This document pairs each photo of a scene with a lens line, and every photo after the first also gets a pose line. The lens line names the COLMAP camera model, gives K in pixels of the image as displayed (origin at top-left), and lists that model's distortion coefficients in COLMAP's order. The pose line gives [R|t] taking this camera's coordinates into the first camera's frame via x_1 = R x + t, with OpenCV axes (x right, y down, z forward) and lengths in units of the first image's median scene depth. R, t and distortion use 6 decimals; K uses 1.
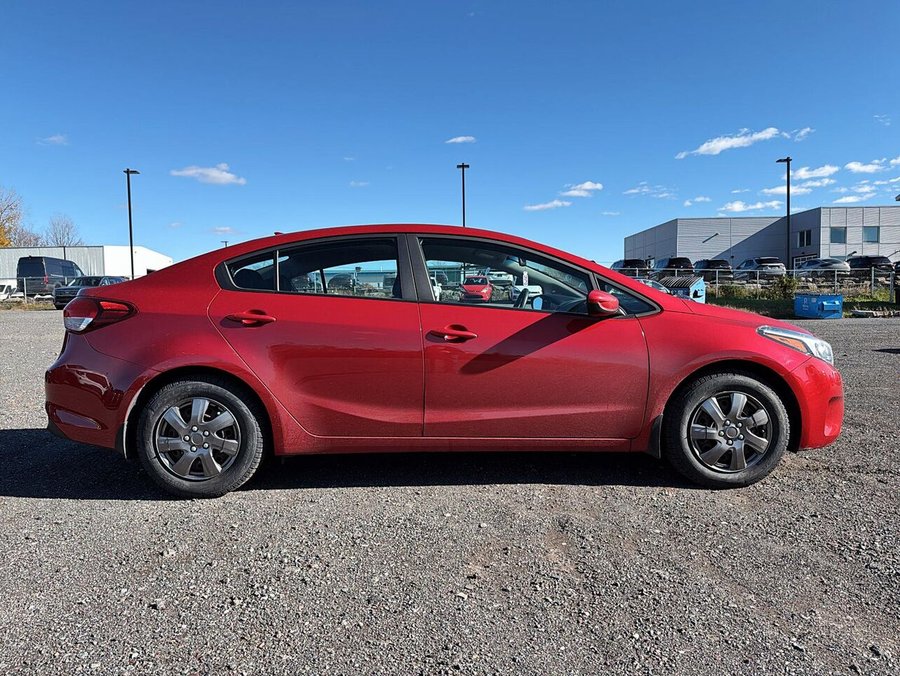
lens RADIAL K [[669.4, 0, 450.0], [0, 669.4, 338.0], [0, 0, 1]] dist [0.011575, 0.004855]
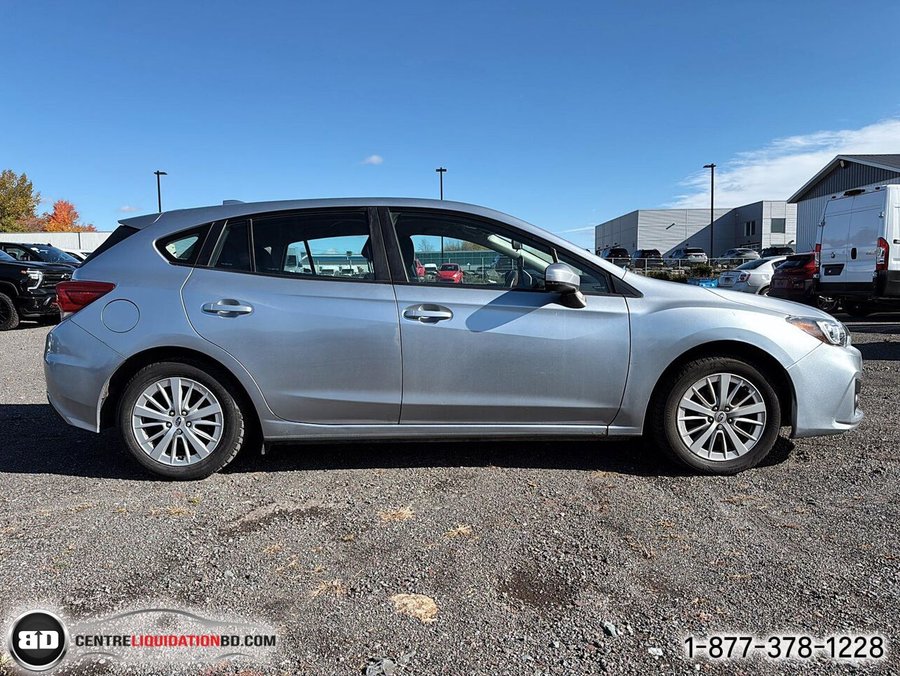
lens RADIAL K [[827.1, 0, 450.0], [0, 827.1, 338.0], [0, 0, 1]] dist [0.160355, 0.003062]
pose [[0.999519, 0.000012, 0.031006, -0.006755], [-0.000040, 1.000000, 0.000896, 0.024919], [-0.031006, -0.000897, 0.999519, -0.303957]]
